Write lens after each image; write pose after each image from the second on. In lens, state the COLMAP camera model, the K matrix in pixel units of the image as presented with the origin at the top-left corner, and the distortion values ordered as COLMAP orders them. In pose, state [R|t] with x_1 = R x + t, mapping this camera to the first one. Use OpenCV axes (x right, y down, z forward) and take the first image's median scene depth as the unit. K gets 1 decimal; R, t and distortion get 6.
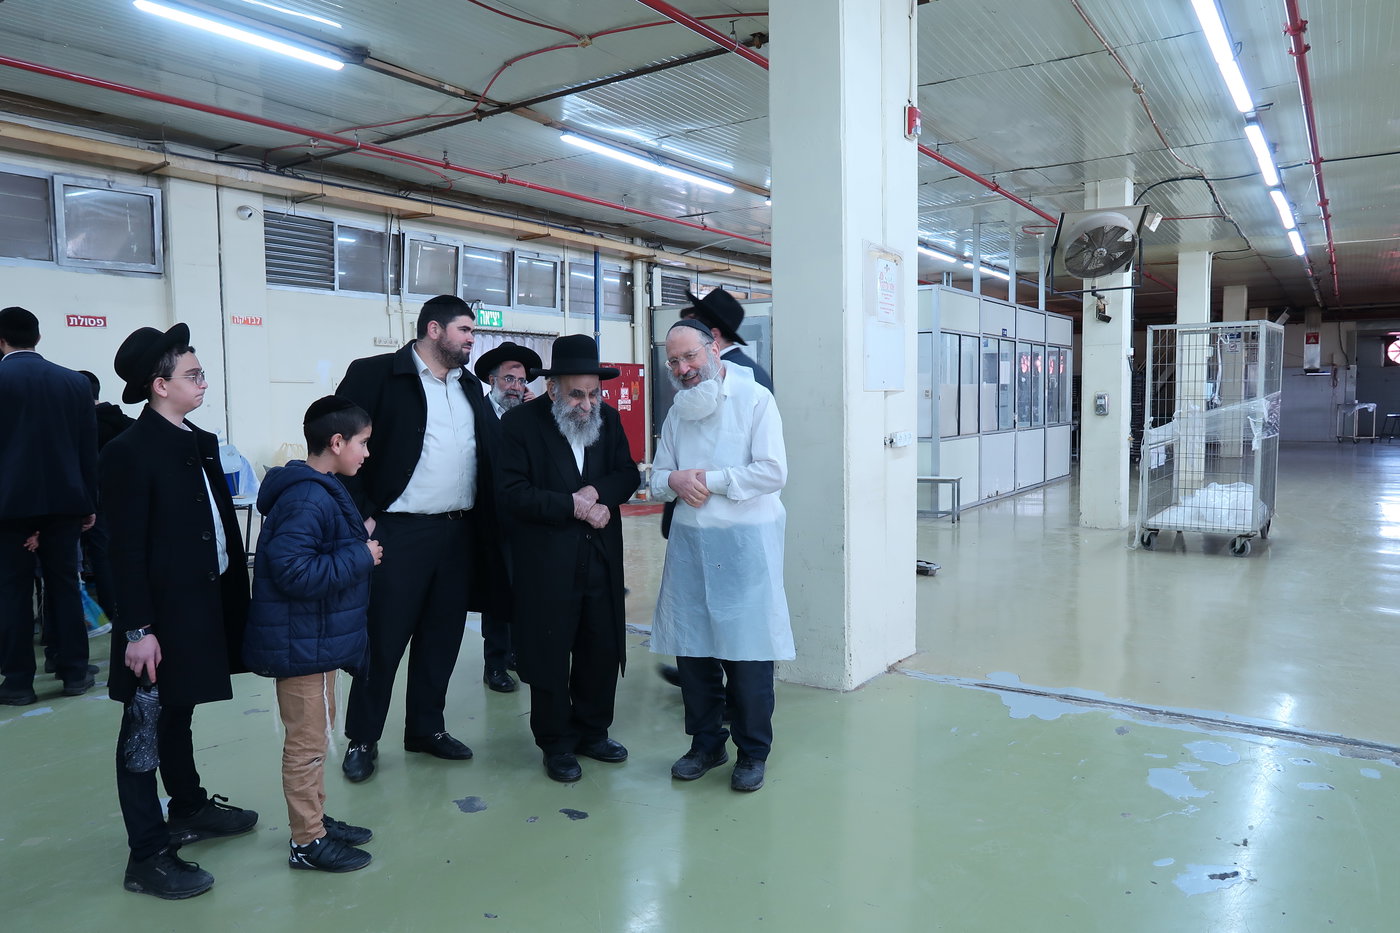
lens RADIAL K [[1008.3, 0, 703.8], [0, 1008.3, 457.5], [0, 0, 1]] dist [-0.014794, -0.008414]
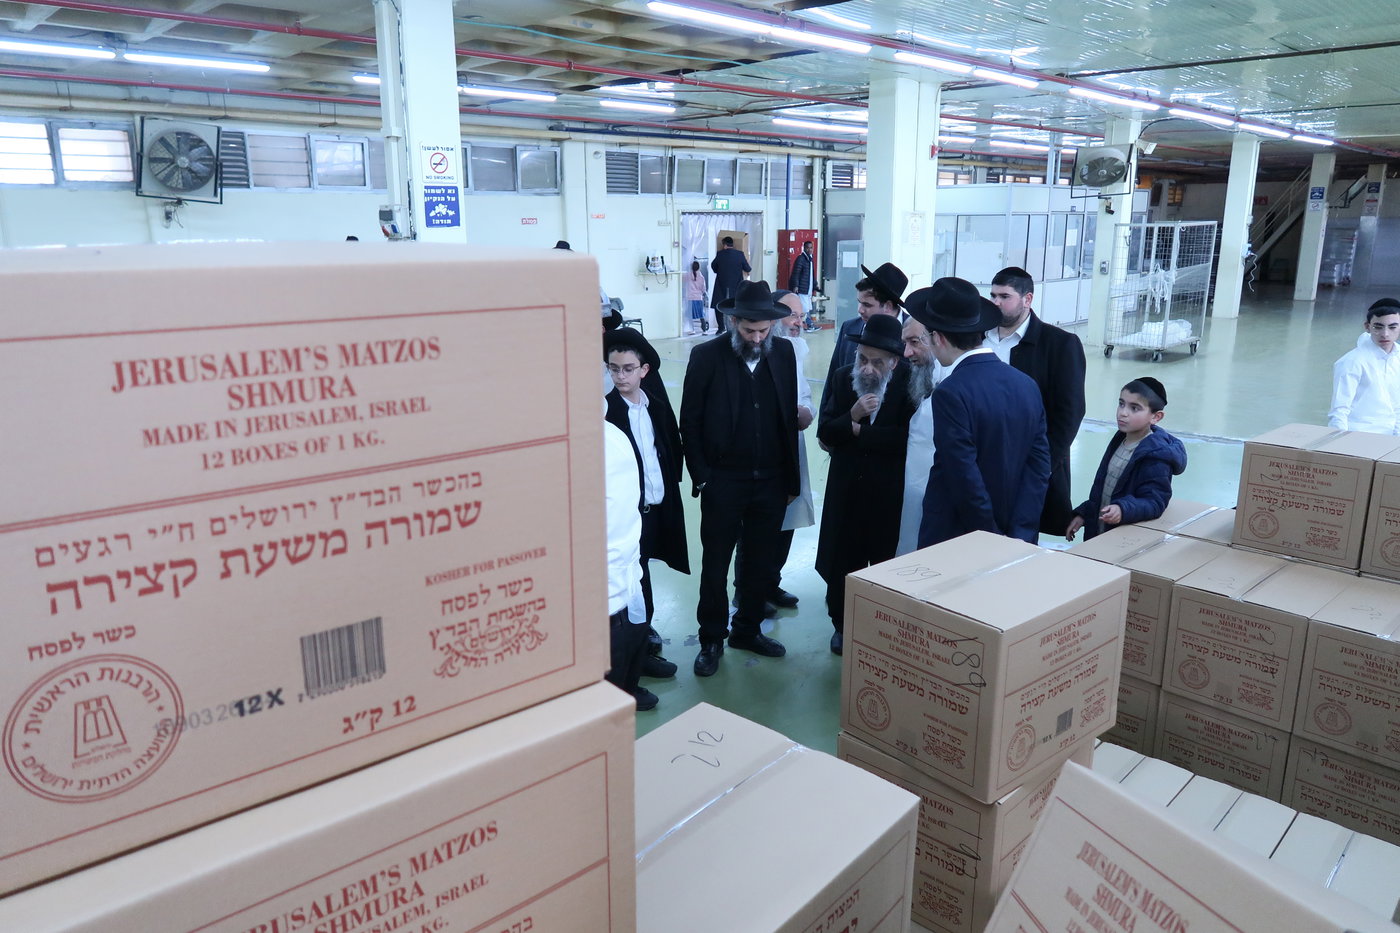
lens RADIAL K [[1008.3, 0, 703.8], [0, 1008.3, 457.5], [0, 0, 1]] dist [-0.014794, -0.008414]
pose [[0.983967, 0.049236, -0.171418, 0.060691], [-0.018794, 0.984412, 0.174873, -0.022473], [0.177356, -0.168848, 0.969554, -0.693955]]
